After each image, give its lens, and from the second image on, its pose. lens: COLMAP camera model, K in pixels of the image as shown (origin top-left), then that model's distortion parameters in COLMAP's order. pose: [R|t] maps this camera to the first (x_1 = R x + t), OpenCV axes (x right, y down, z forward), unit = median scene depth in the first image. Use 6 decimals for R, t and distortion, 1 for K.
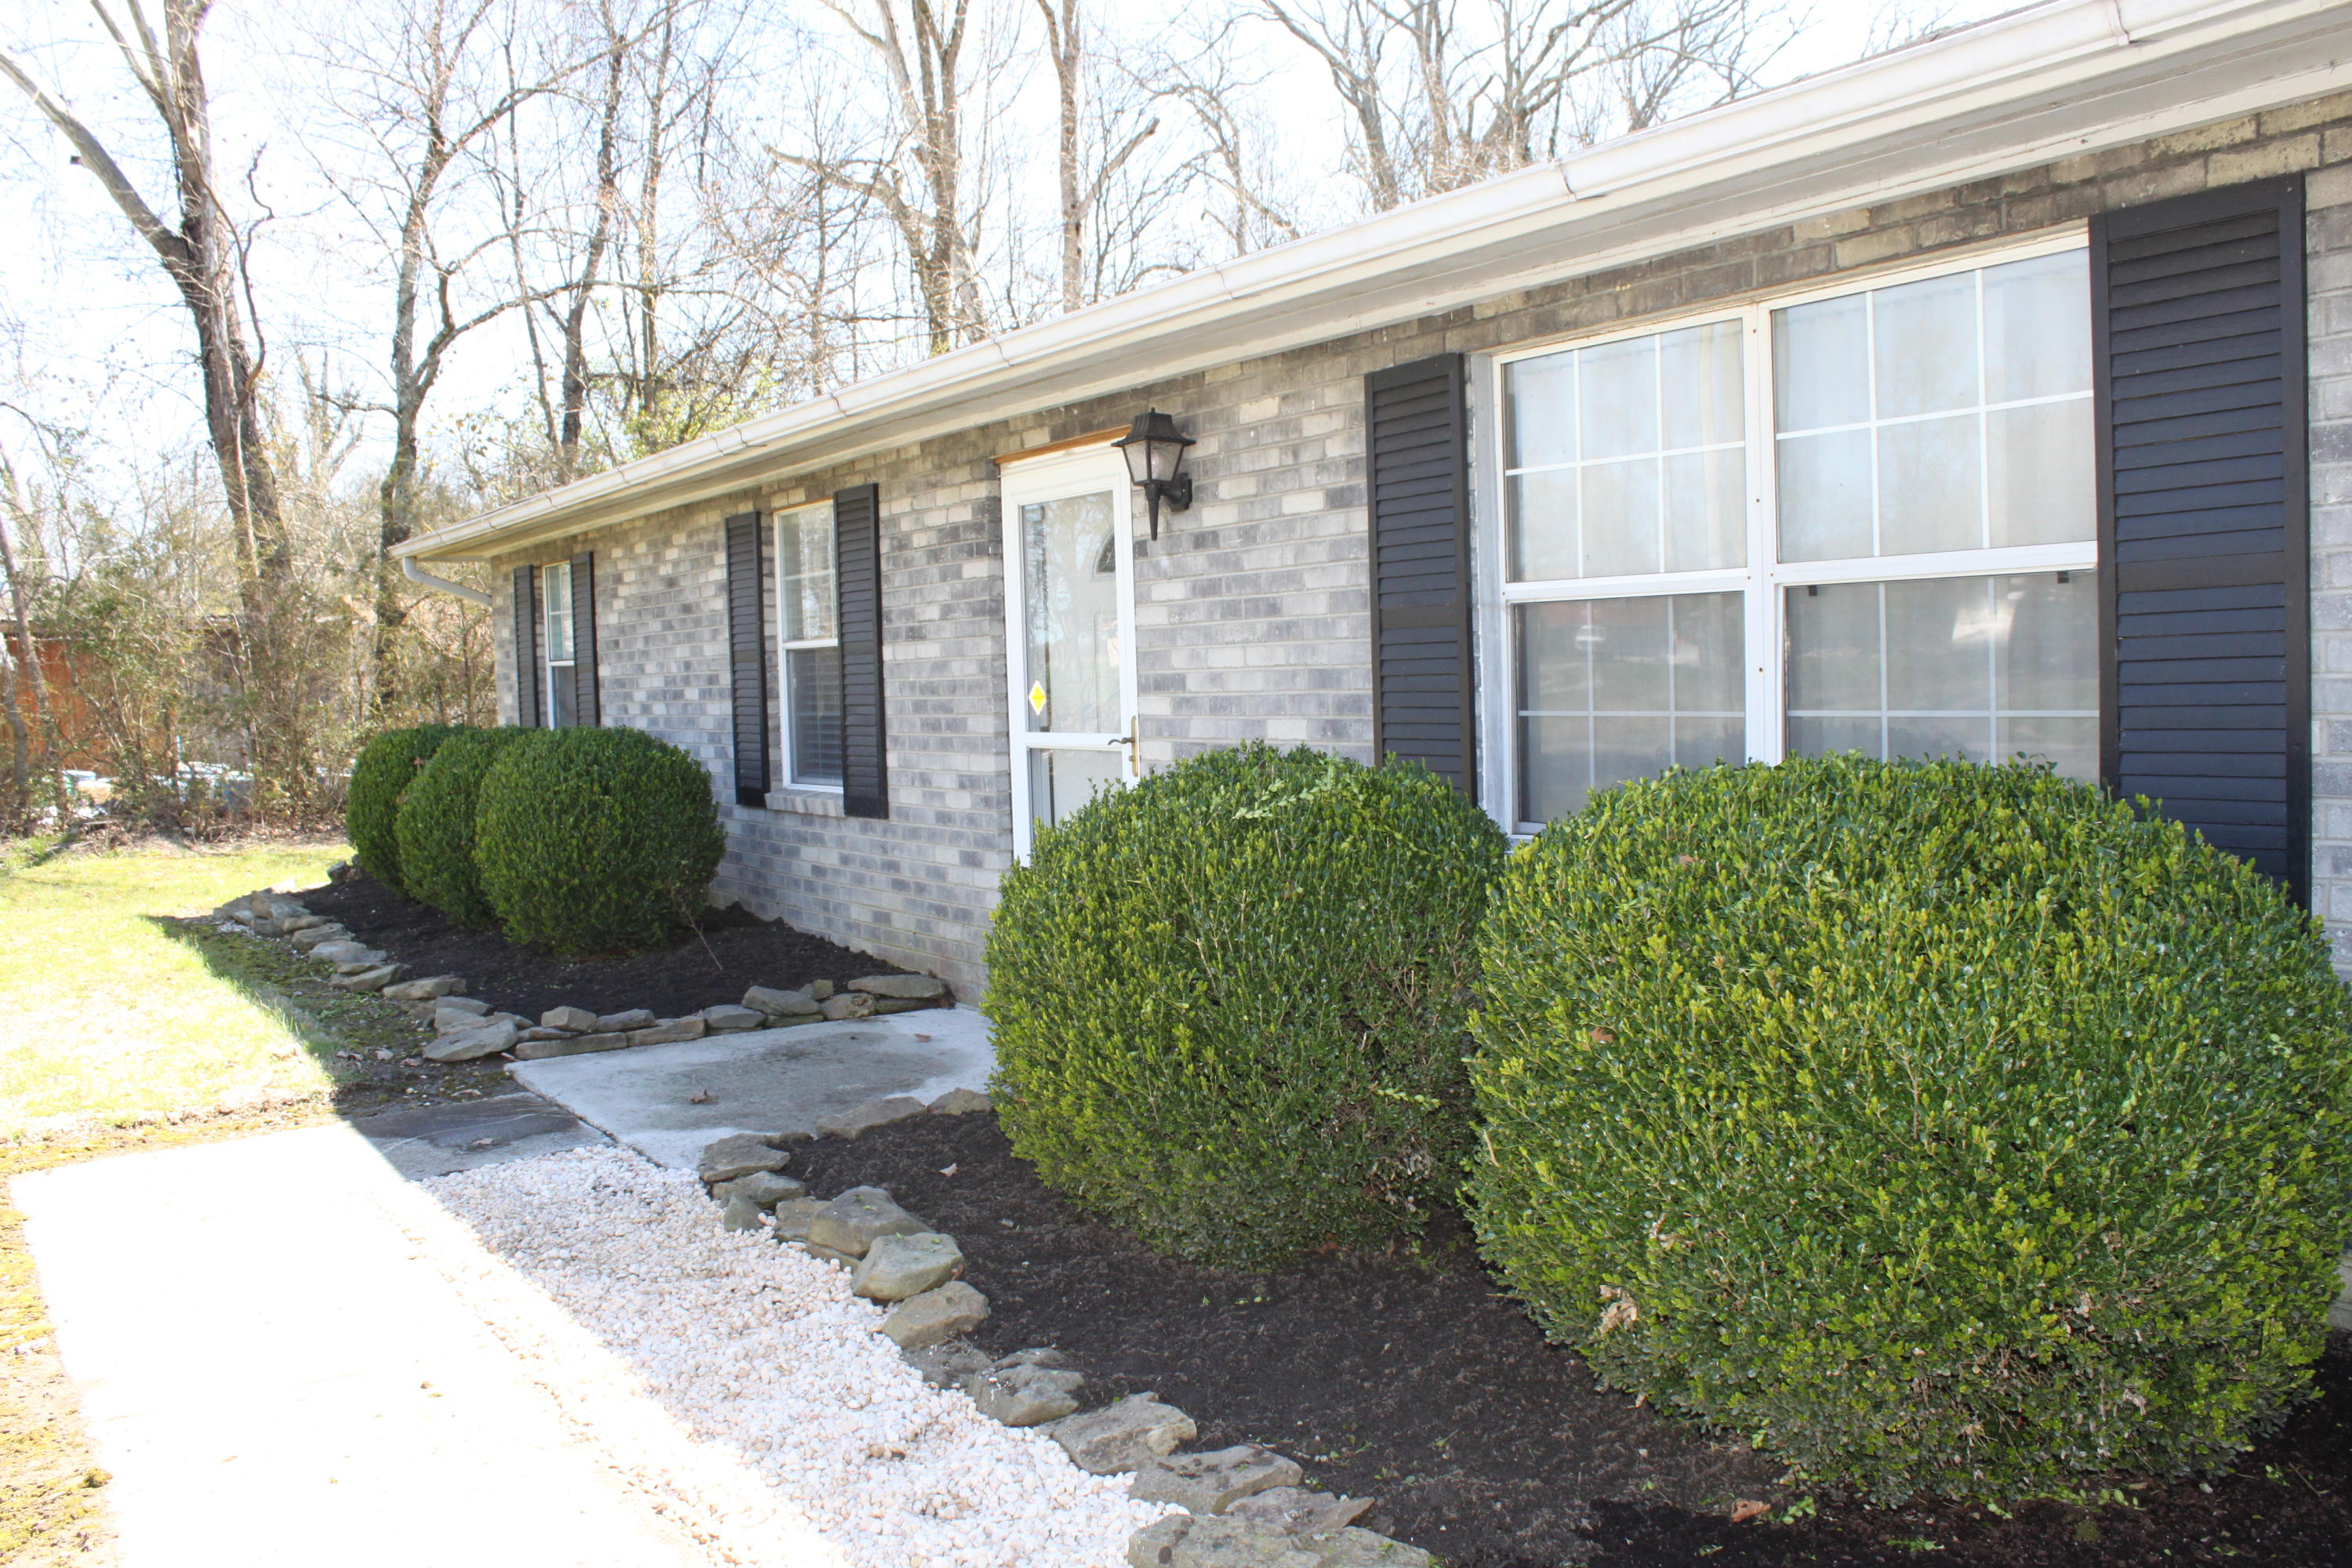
lens RADIAL K [[1976.4, 0, 1185.0], [0, 1976.4, 792.6], [0, 0, 1]] dist [-0.166933, 0.166580]
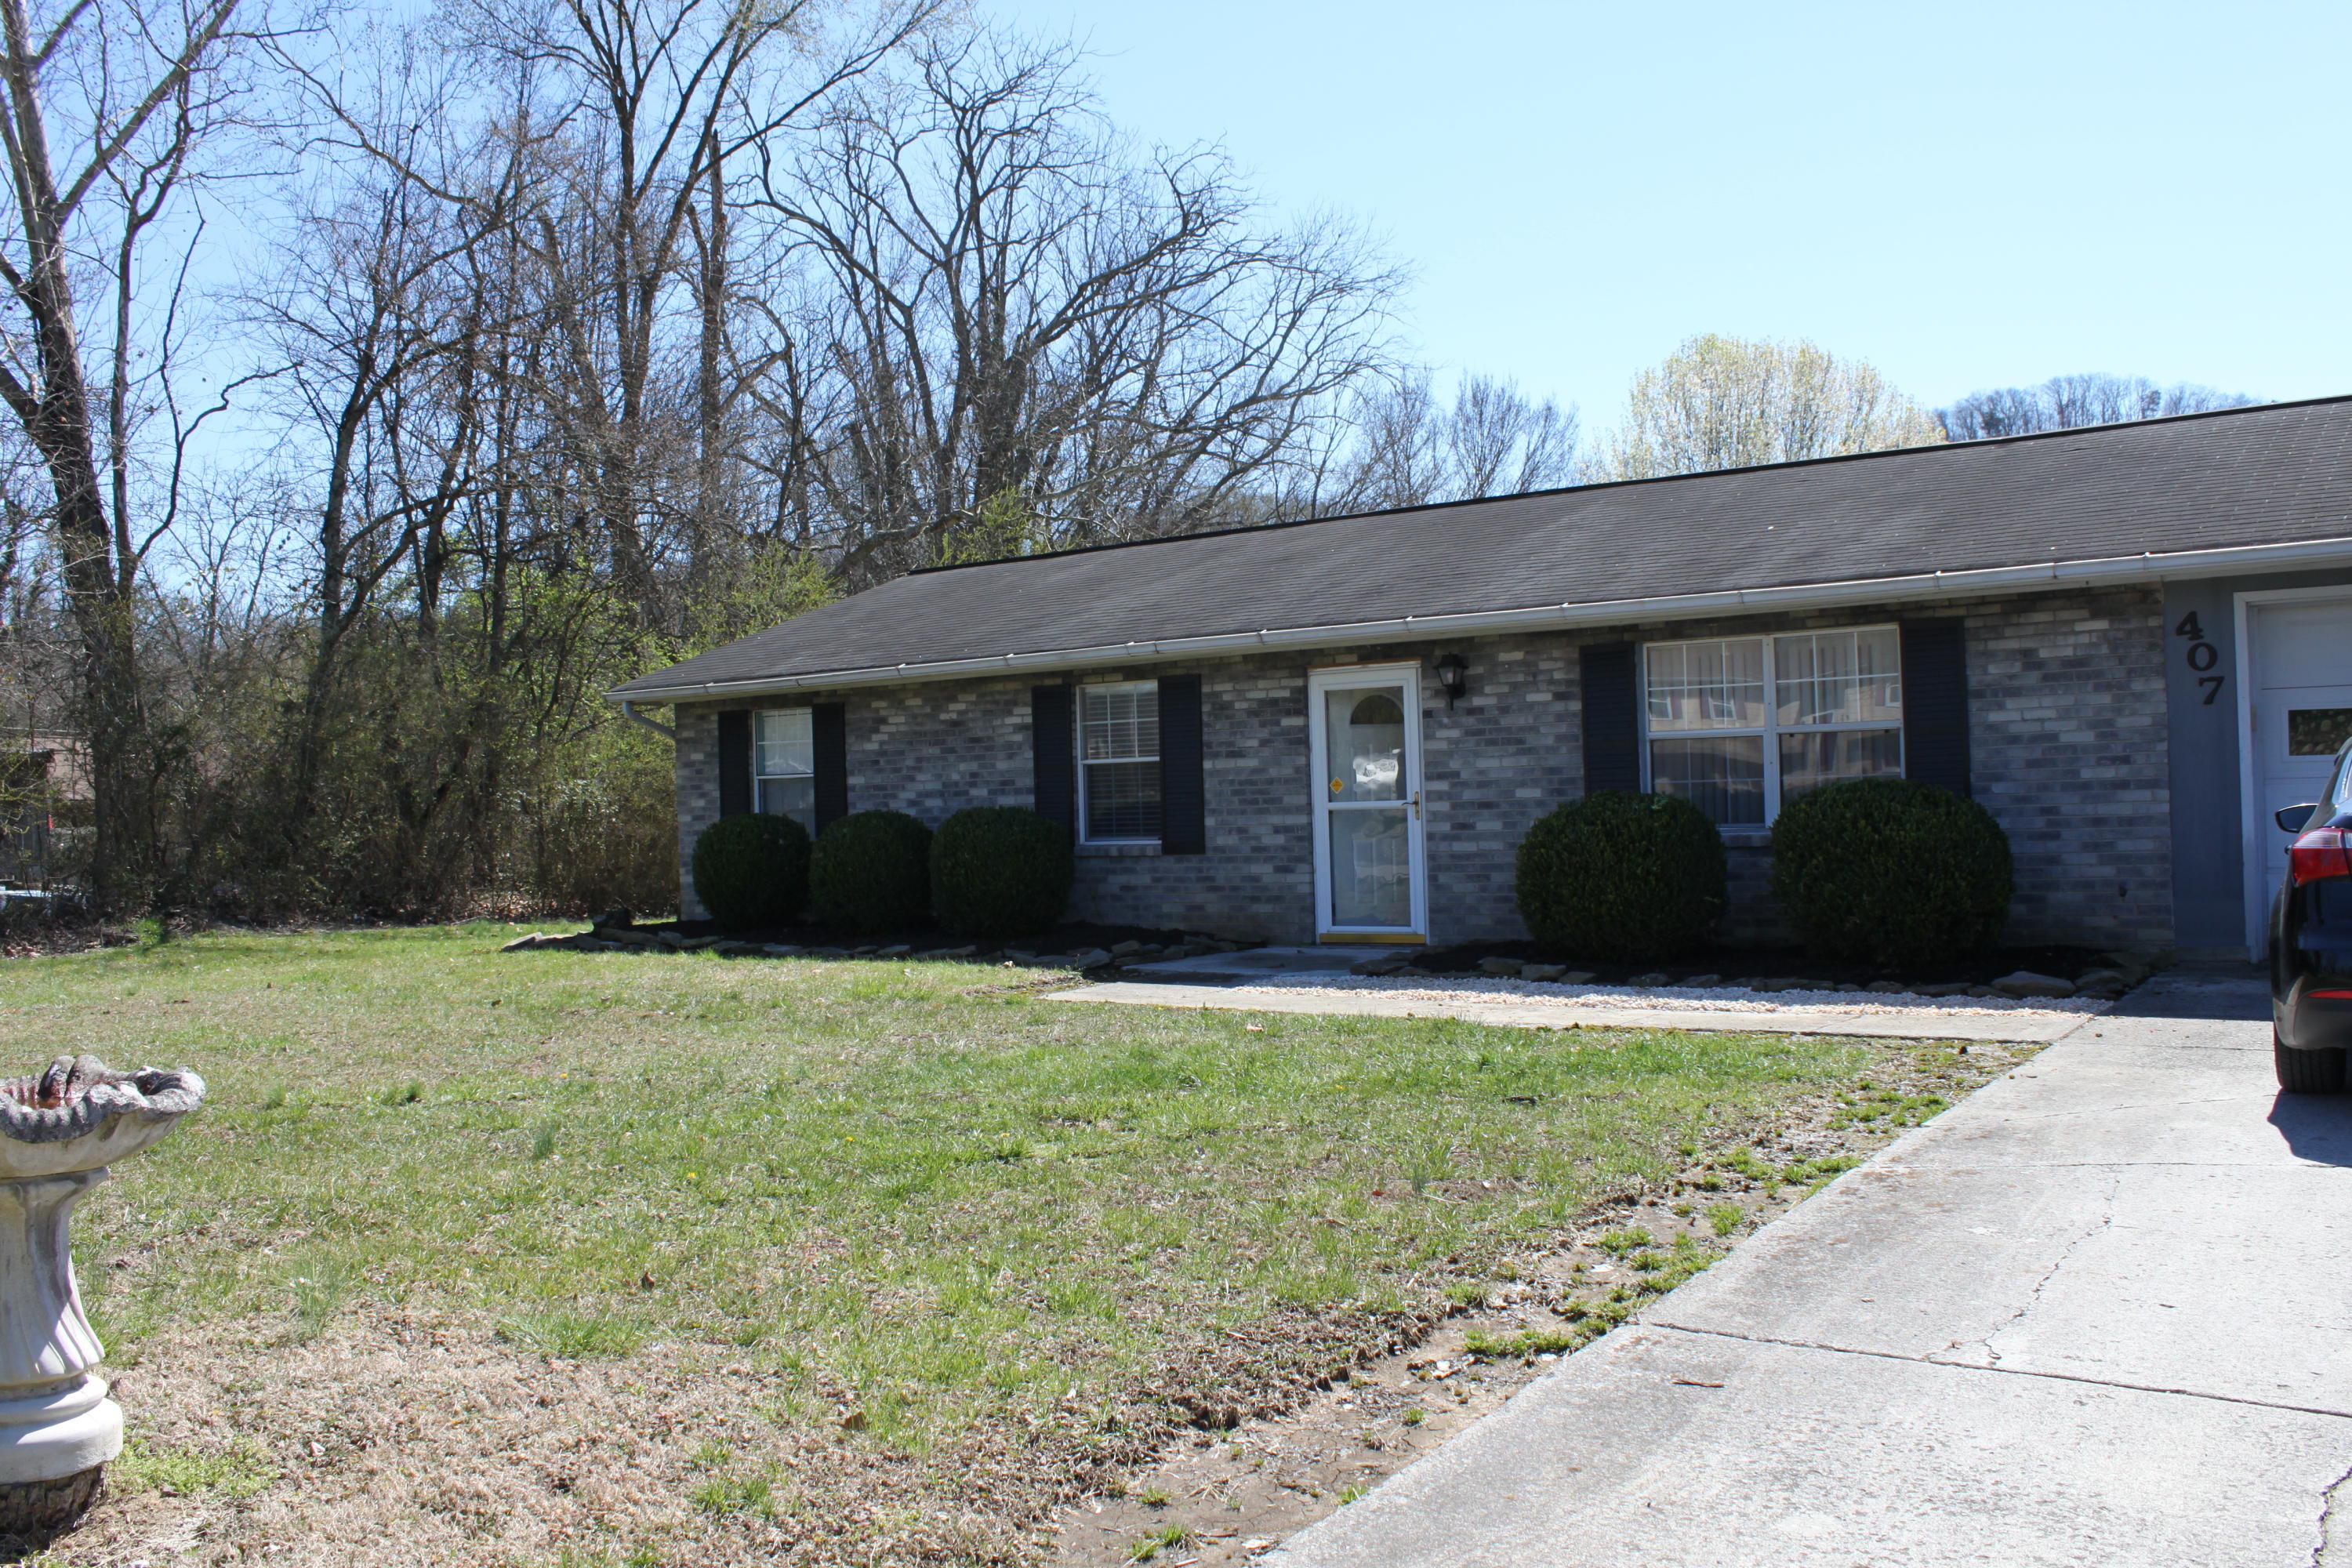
lens RADIAL K [[1976.4, 0, 1185.0], [0, 1976.4, 792.6], [0, 0, 1]] dist [-0.166933, 0.166580]
pose [[0.939395, 0.004404, 0.342807, -0.996818], [0.022312, 0.997012, -0.073950, 0.115241], [-0.342109, 0.077118, 0.936490, -0.920324]]
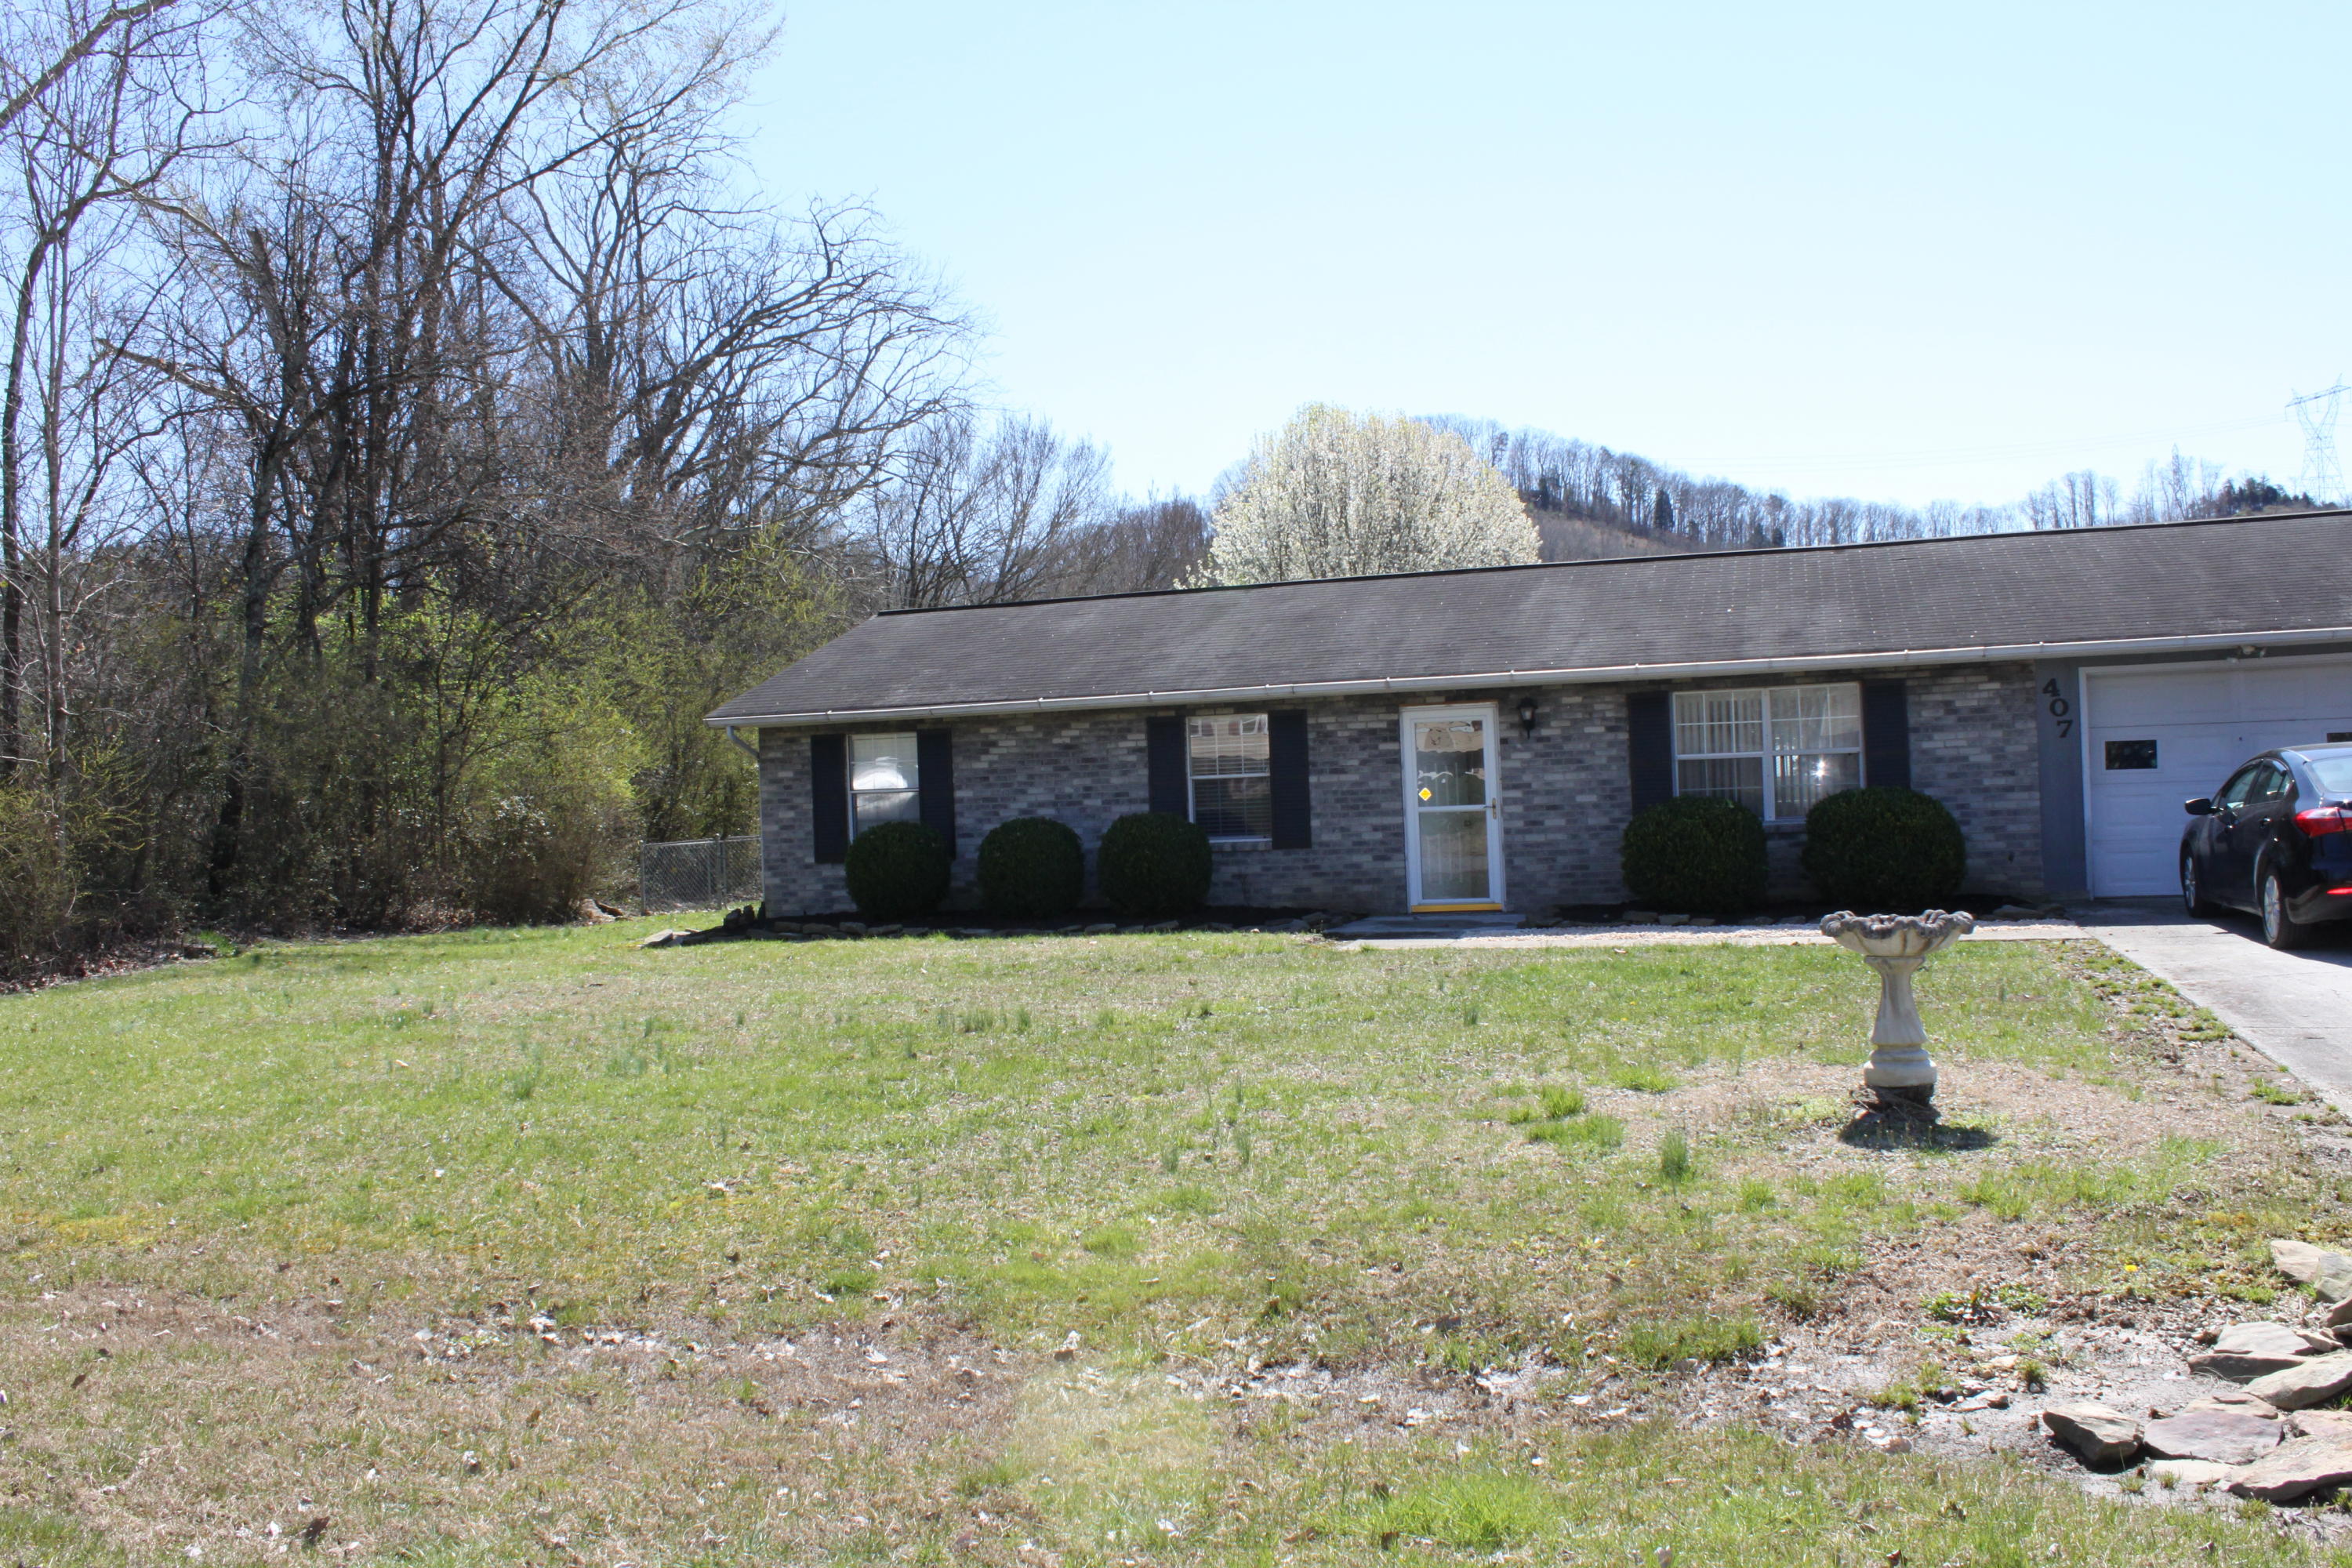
lens RADIAL K [[1976.4, 0, 1185.0], [0, 1976.4, 792.6], [0, 0, 1]] dist [-0.166933, 0.166580]
pose [[0.790044, 0.002068, 0.613046, -2.168319], [0.052293, 0.996122, -0.070752, 0.134843], [-0.610815, 0.087956, 0.786873, -1.009686]]
